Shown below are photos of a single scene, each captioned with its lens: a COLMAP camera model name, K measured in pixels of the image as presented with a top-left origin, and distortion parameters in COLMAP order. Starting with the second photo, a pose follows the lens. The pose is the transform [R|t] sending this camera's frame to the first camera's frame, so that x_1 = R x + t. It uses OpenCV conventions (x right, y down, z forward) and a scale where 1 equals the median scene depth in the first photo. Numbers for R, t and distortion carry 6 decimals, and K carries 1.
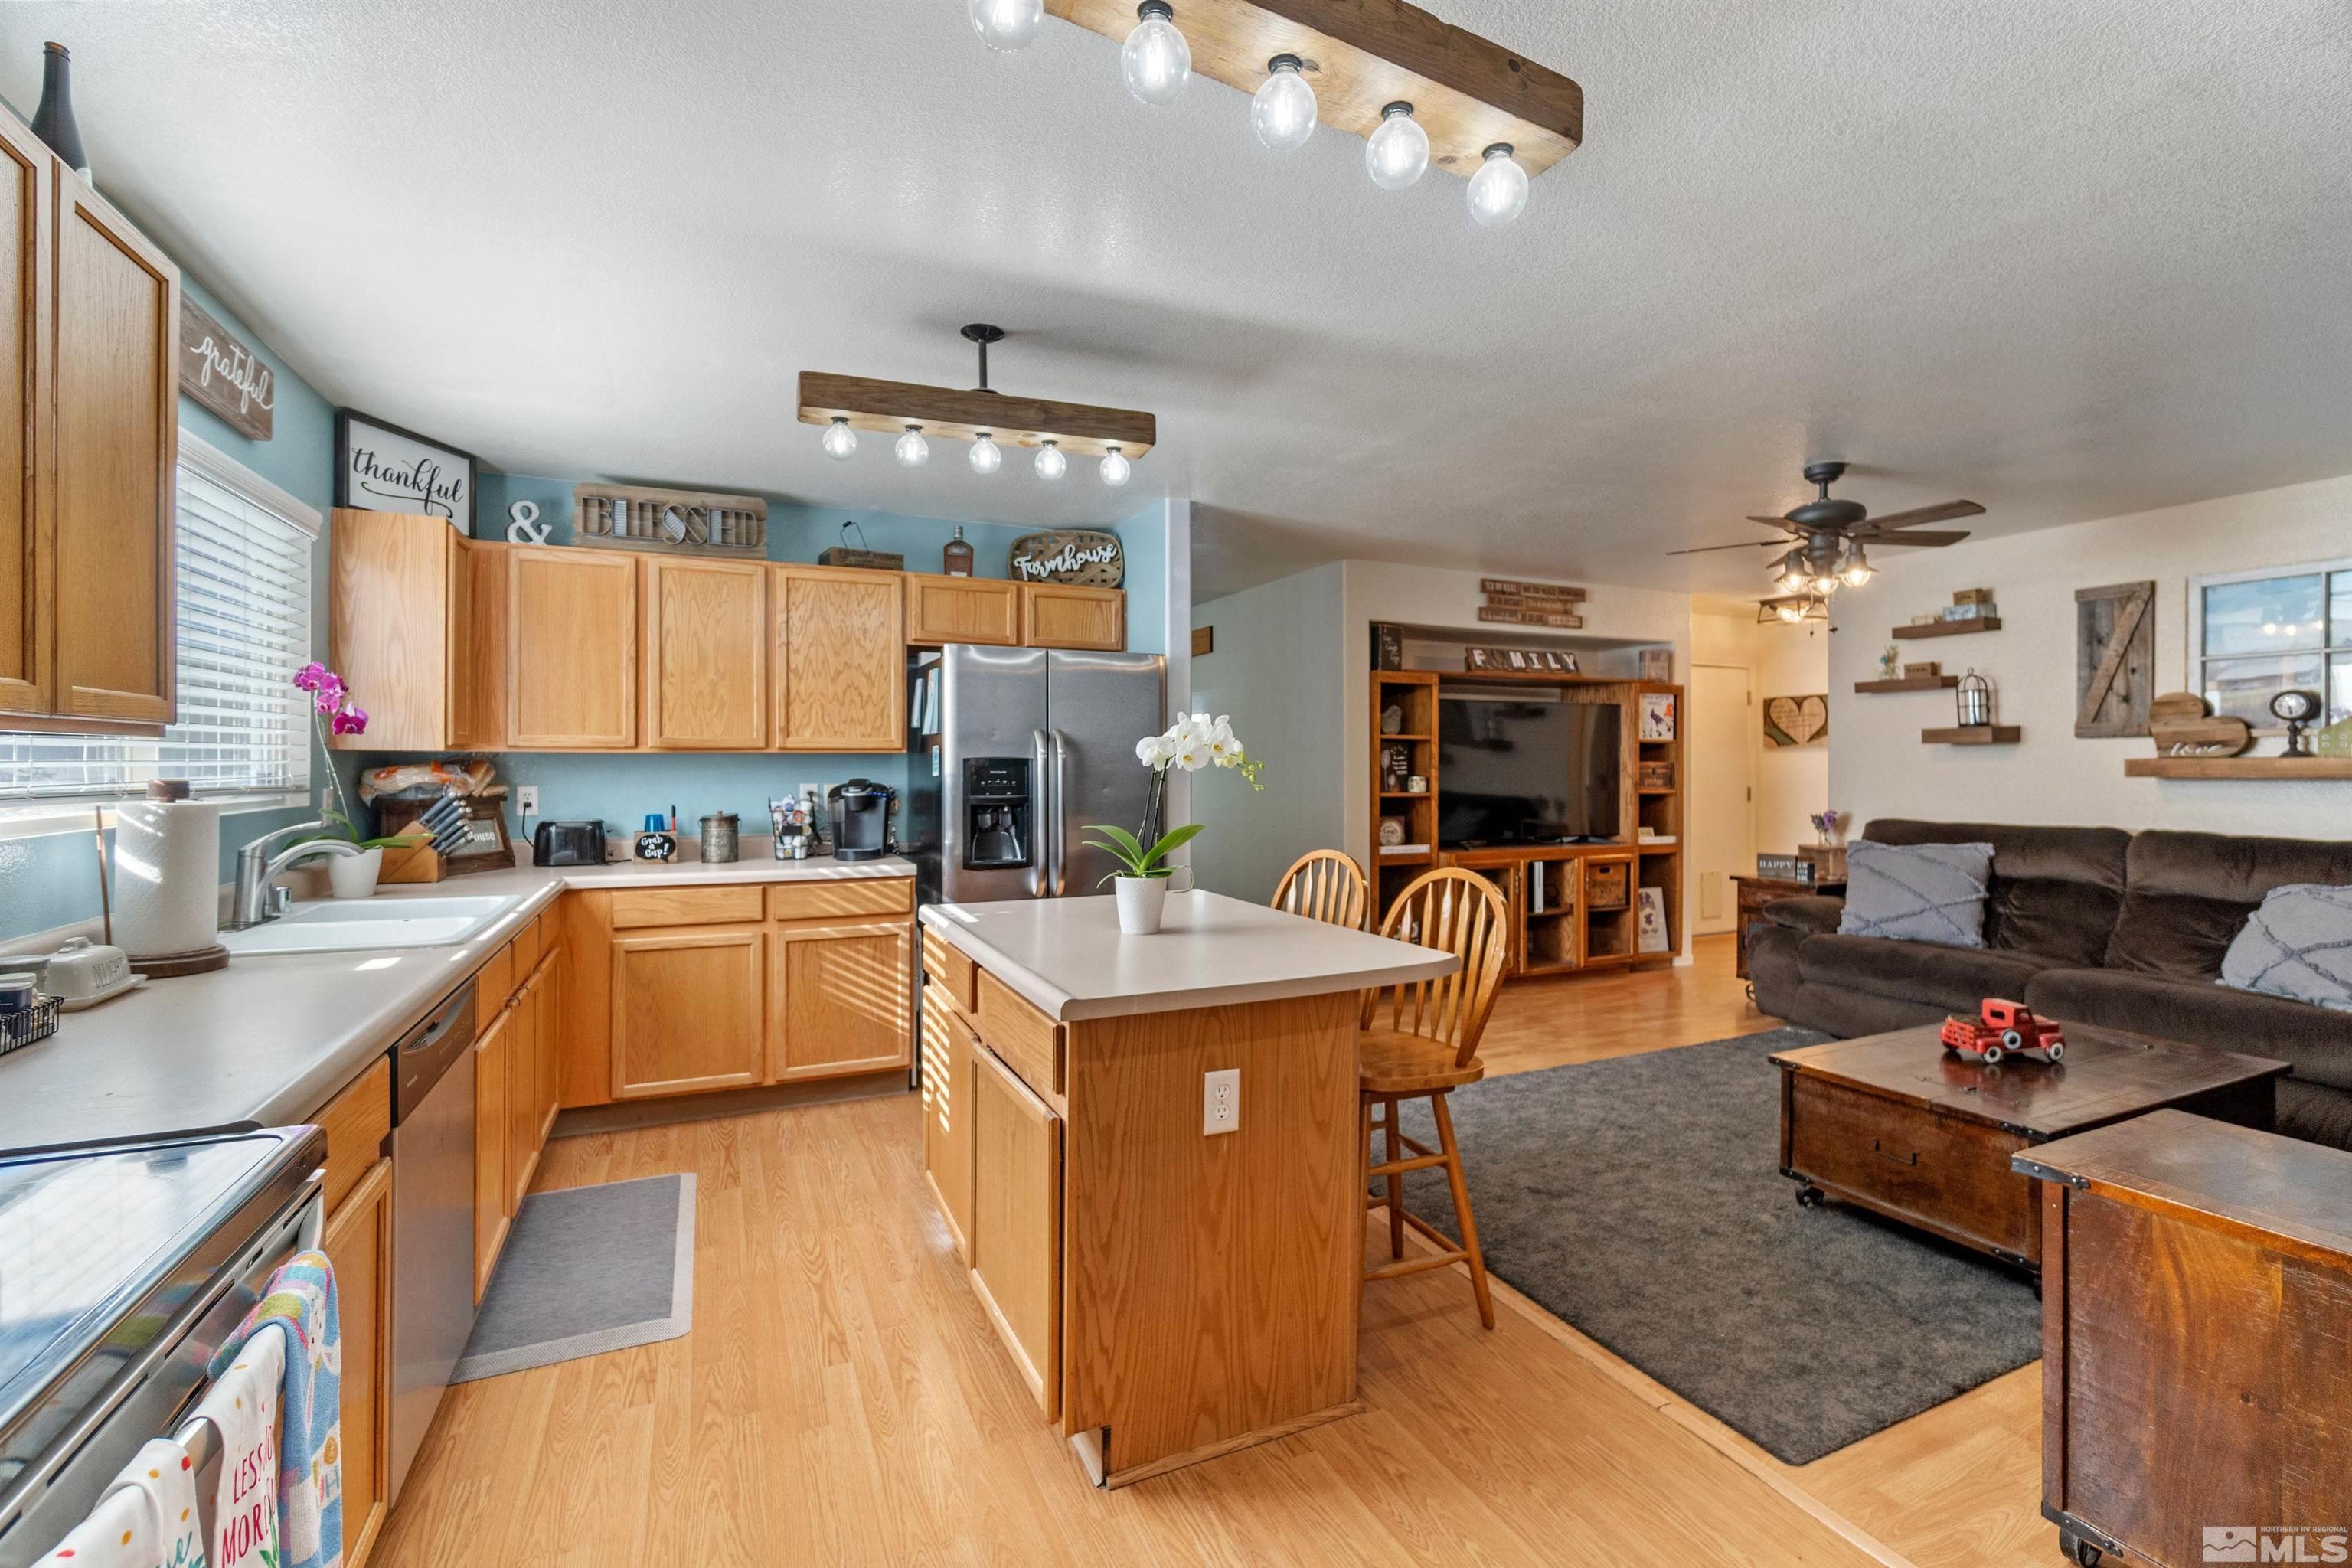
lens RADIAL K [[1007.6, 0, 1161.4], [0, 1007.6, 769.8], [0, 0, 1]] dist [-0.011502, 0.002806]
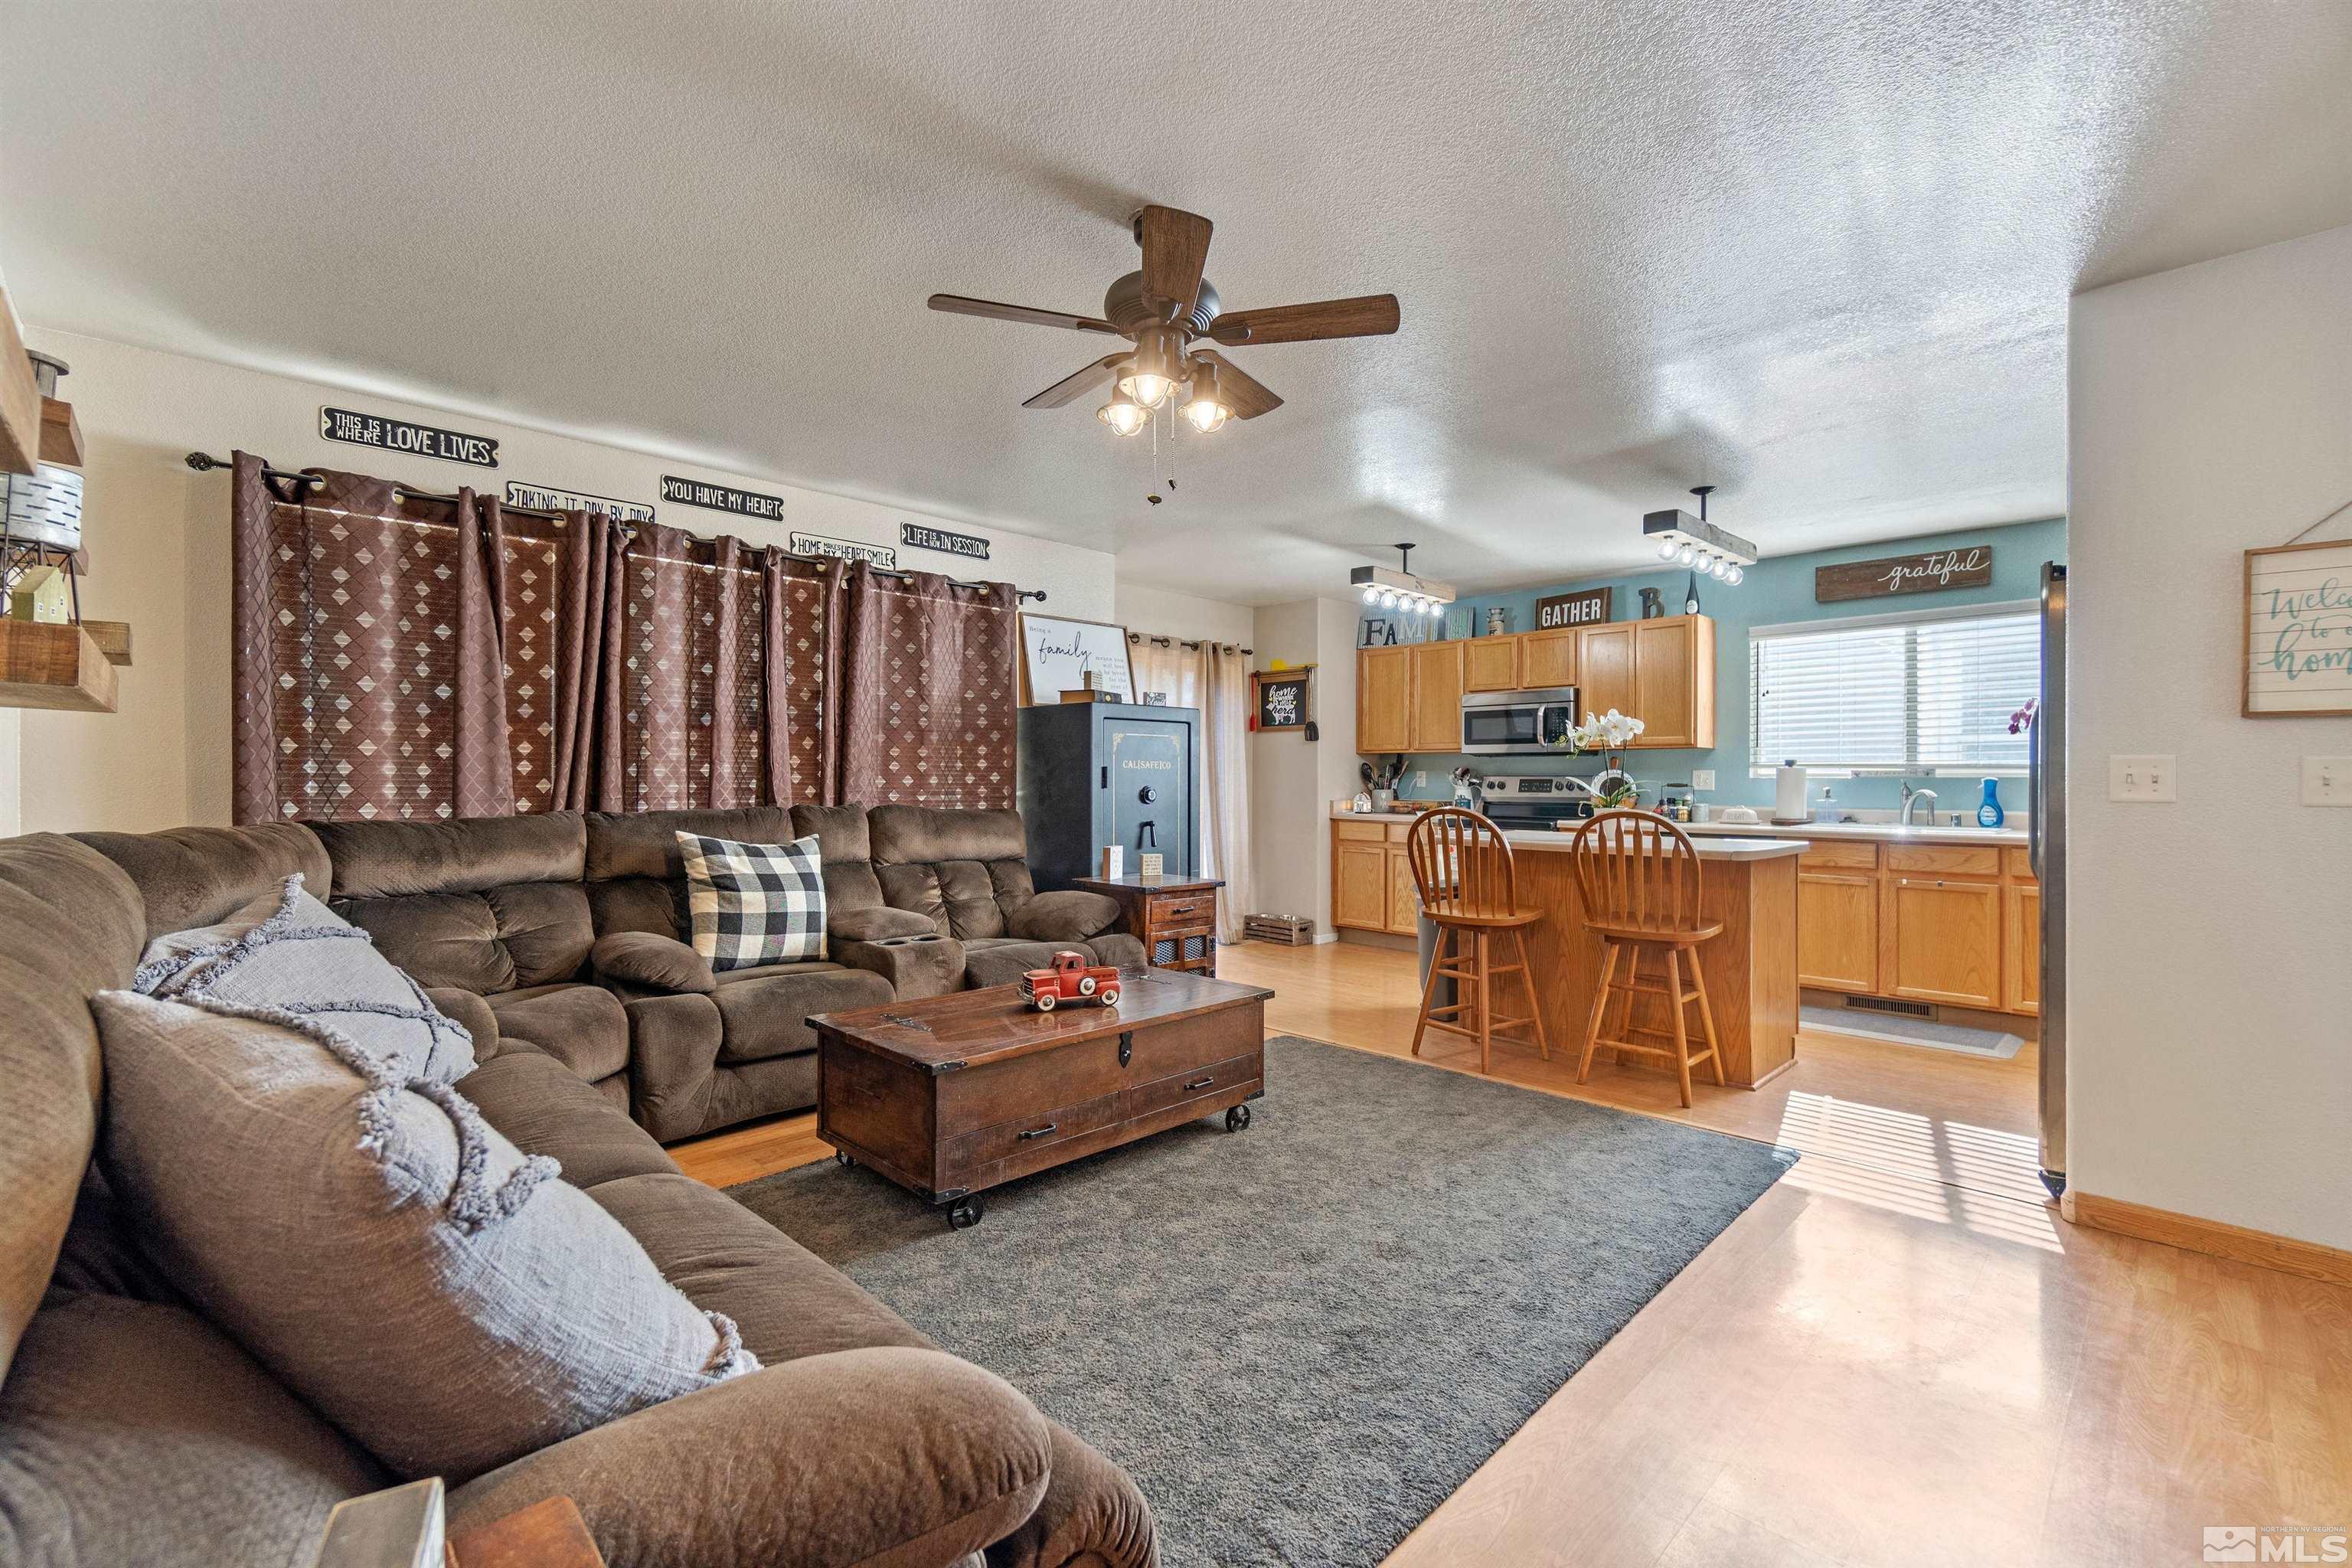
lens RADIAL K [[1007.6, 0, 1170.3], [0, 1007.6, 780.5], [0, 0, 1]] dist [-0.011502, 0.002806]
pose [[-0.937646, -0.005751, -0.347544, 0.837824], [-0.007615, 0.999963, 0.004000, 0.036528], [0.347509, 0.006397, -0.937655, 1.525086]]
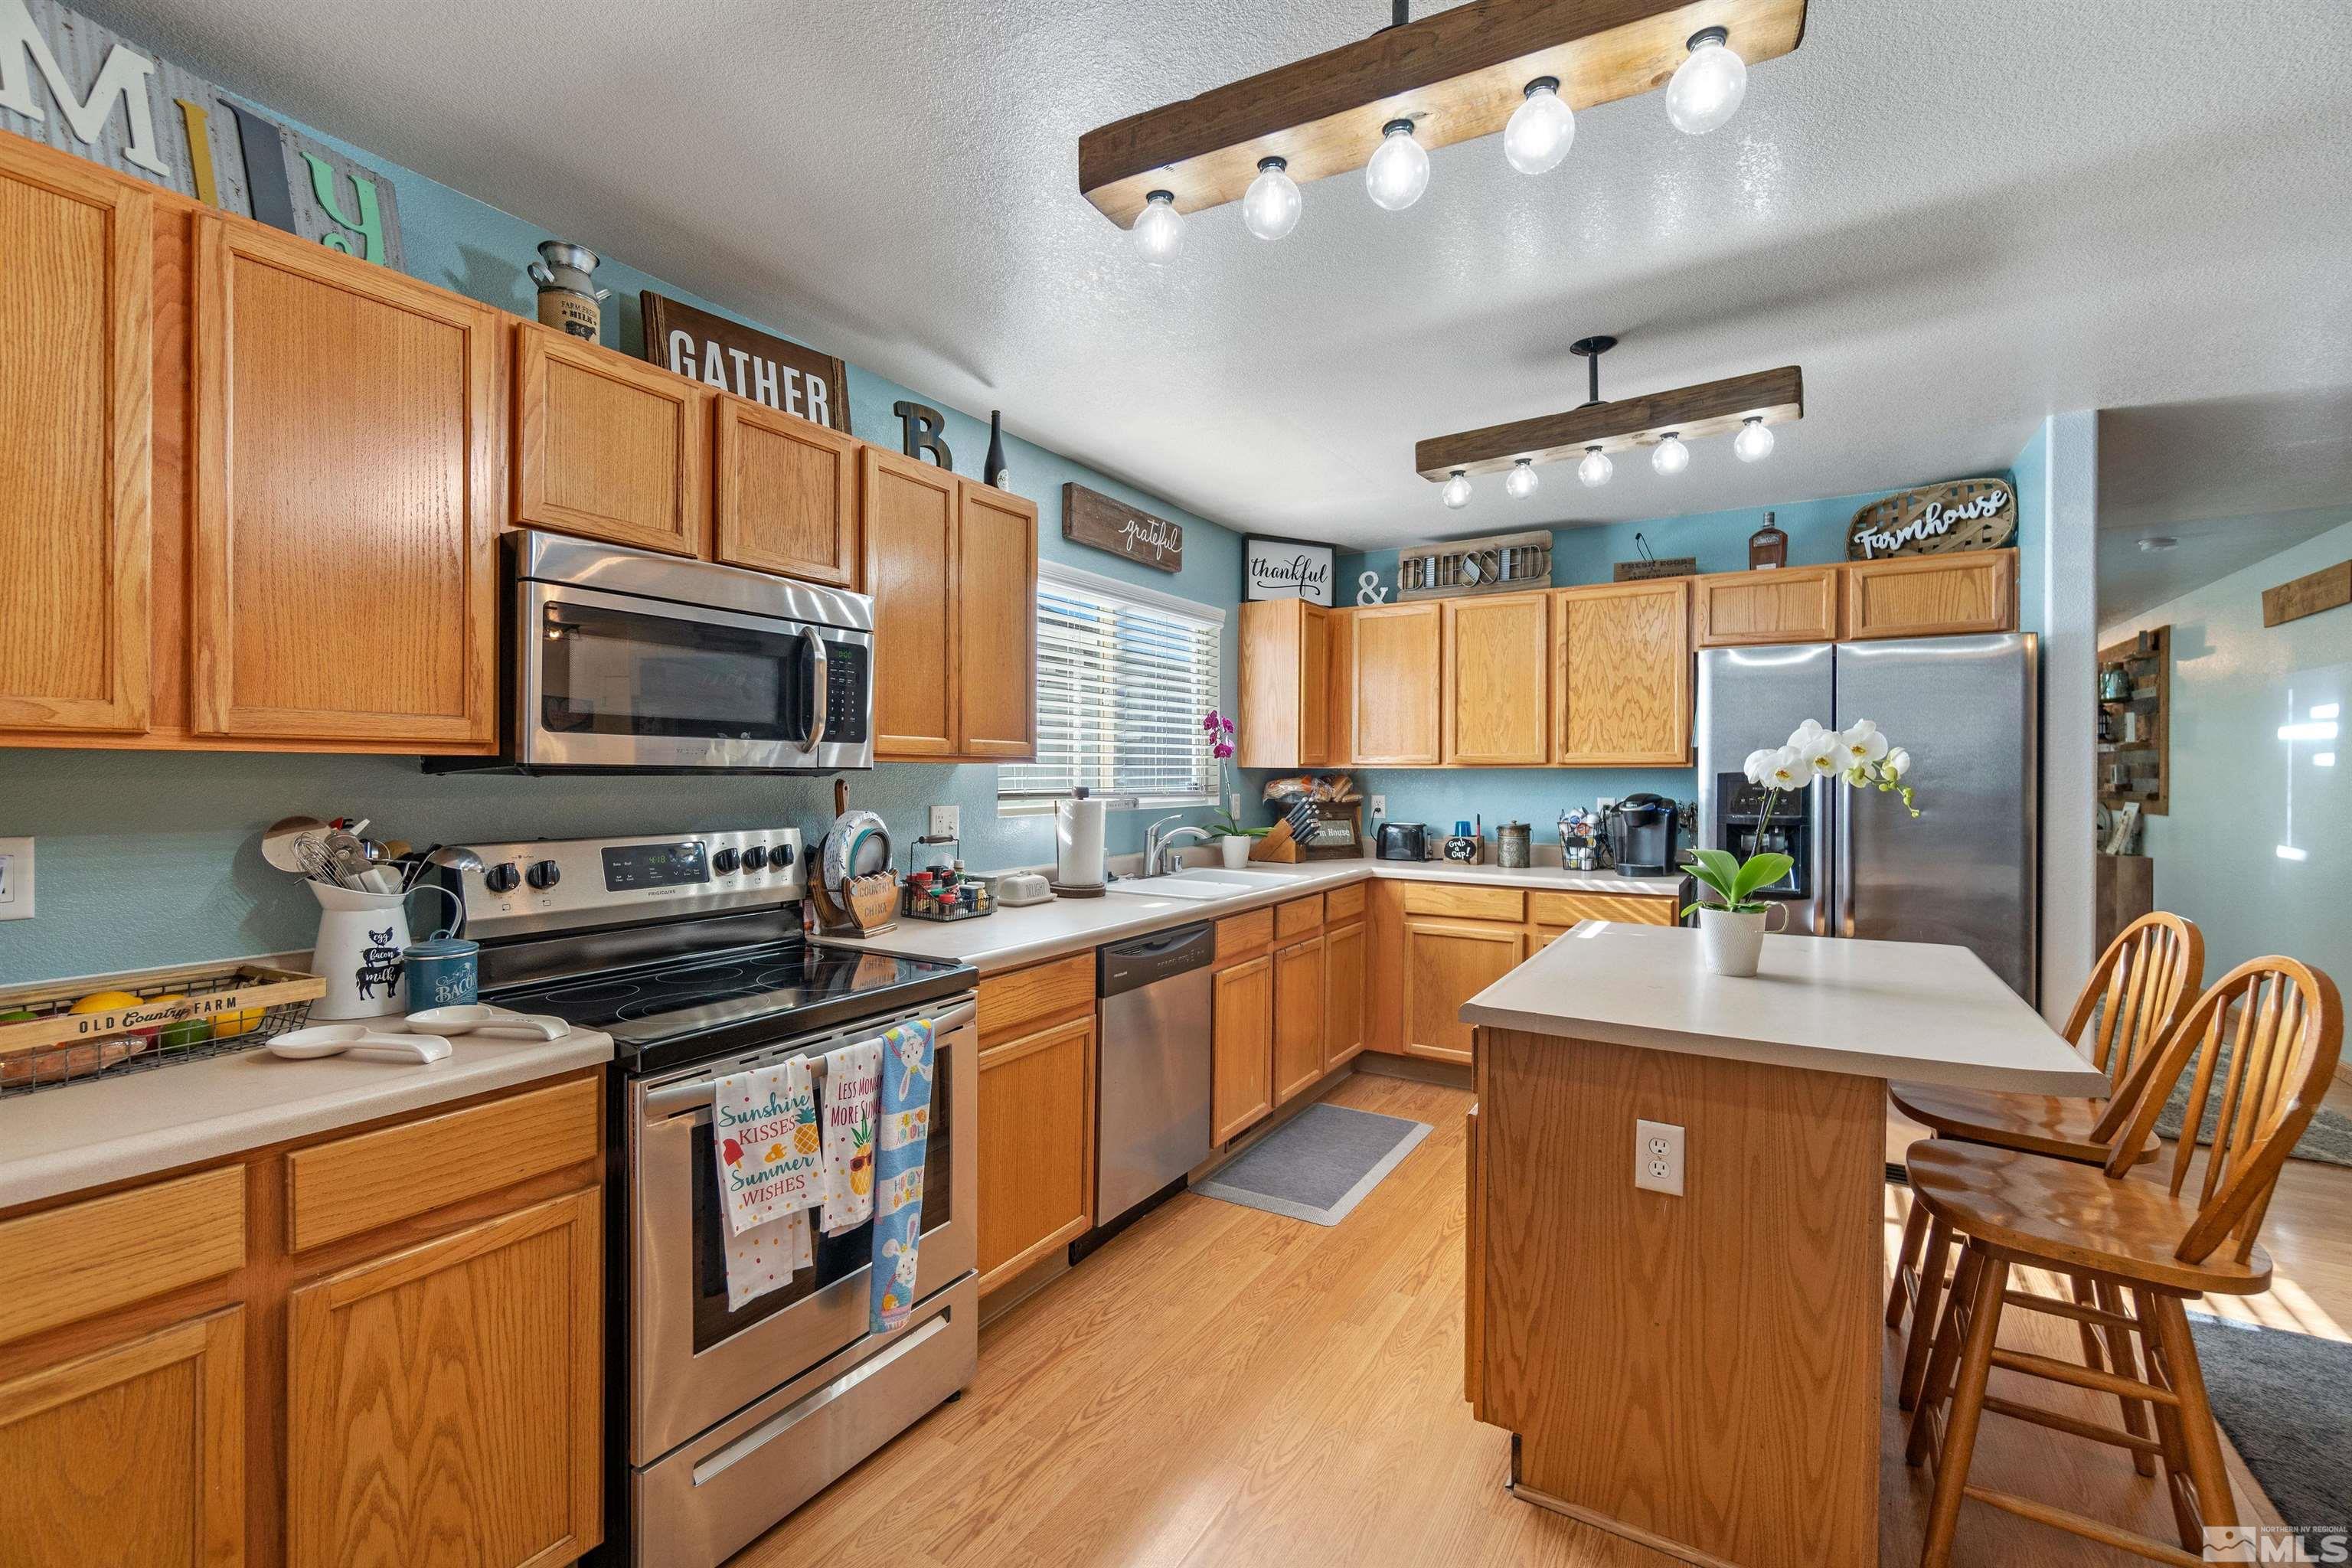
lens RADIAL K [[1007.6, 0, 1144.2], [0, 1007.6, 781.6], [0, 0, 1]] dist [-0.011502, 0.002806]
pose [[0.547723, 0.007621, -0.836625, 0.273335], [-0.007521, 0.999963, 0.004185, -0.003552], [0.836626, 0.004000, 0.547760, 0.058862]]
